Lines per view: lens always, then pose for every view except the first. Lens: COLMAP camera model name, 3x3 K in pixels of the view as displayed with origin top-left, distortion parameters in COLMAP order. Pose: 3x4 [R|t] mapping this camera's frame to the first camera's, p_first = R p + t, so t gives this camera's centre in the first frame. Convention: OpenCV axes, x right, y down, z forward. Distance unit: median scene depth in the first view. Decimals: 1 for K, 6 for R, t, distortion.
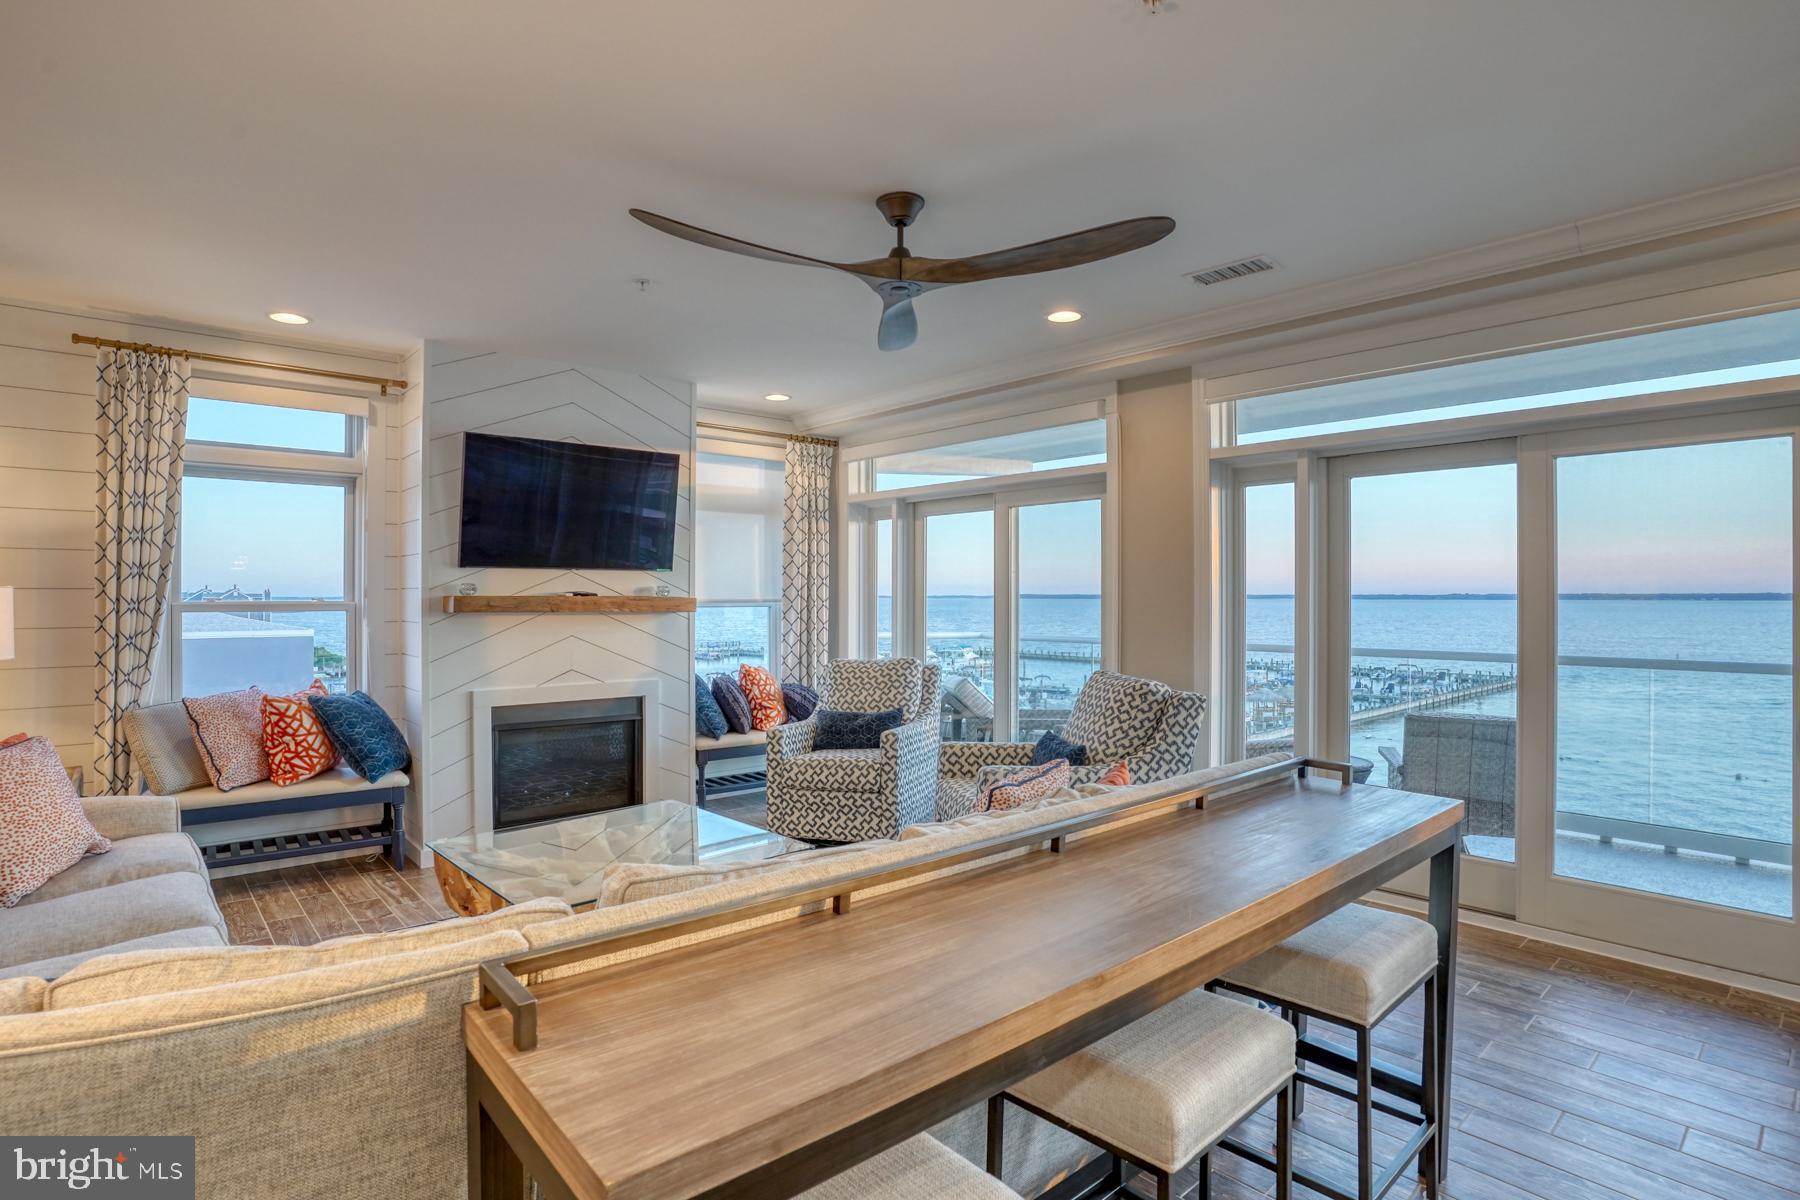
lens RADIAL K [[946.7, 0, 884.9], [0, 946.7, 591.4], [0, 0, 1]] dist [-0.006305, -0.000439]
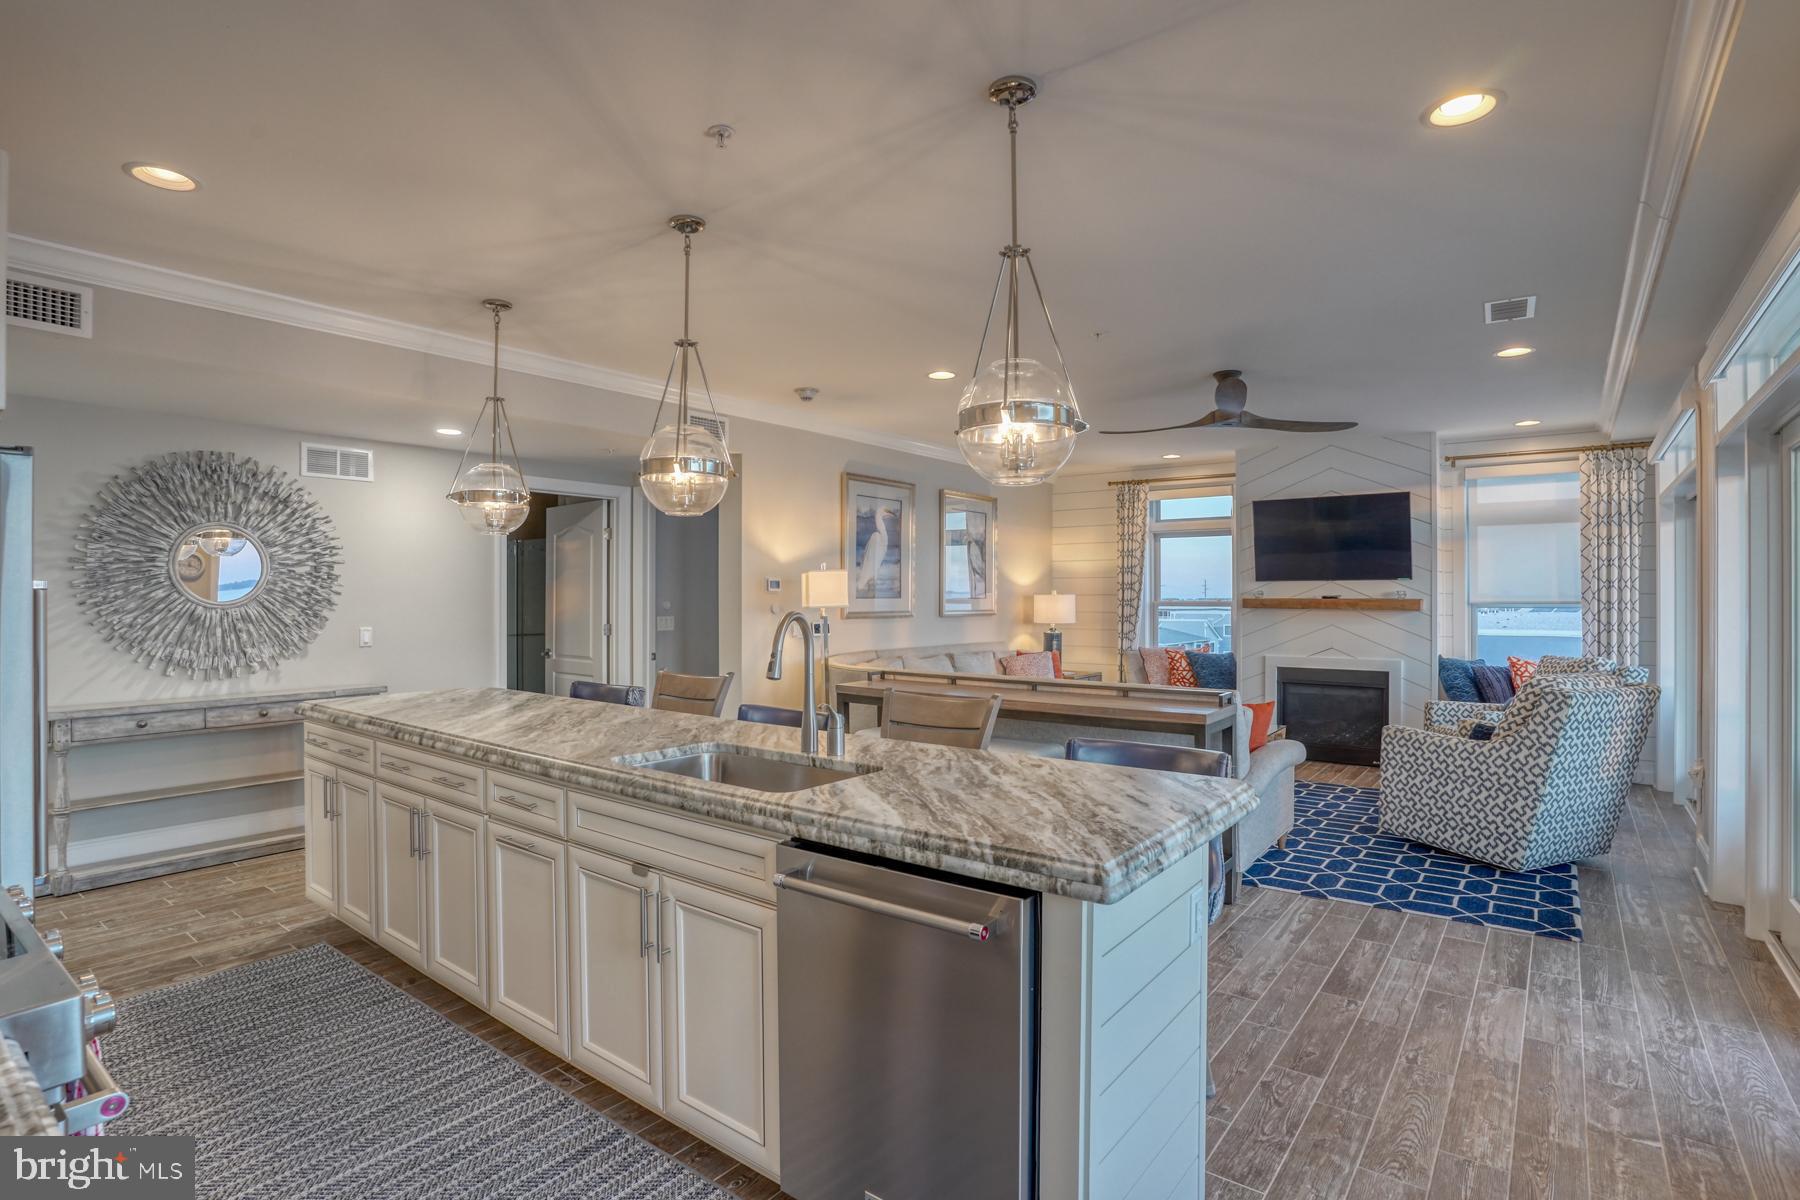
lens RADIAL K [[901.3, 0, 900.0], [0, 901.3, 602.5], [0, 0, 1]] dist [-0.024674, 0.006751]
pose [[0.200961, 0.004212, -0.979590, 1.097032], [0.002495, 0.999985, 0.004812, 0.004071], [0.979596, -0.003412, 0.200947, 0.070984]]
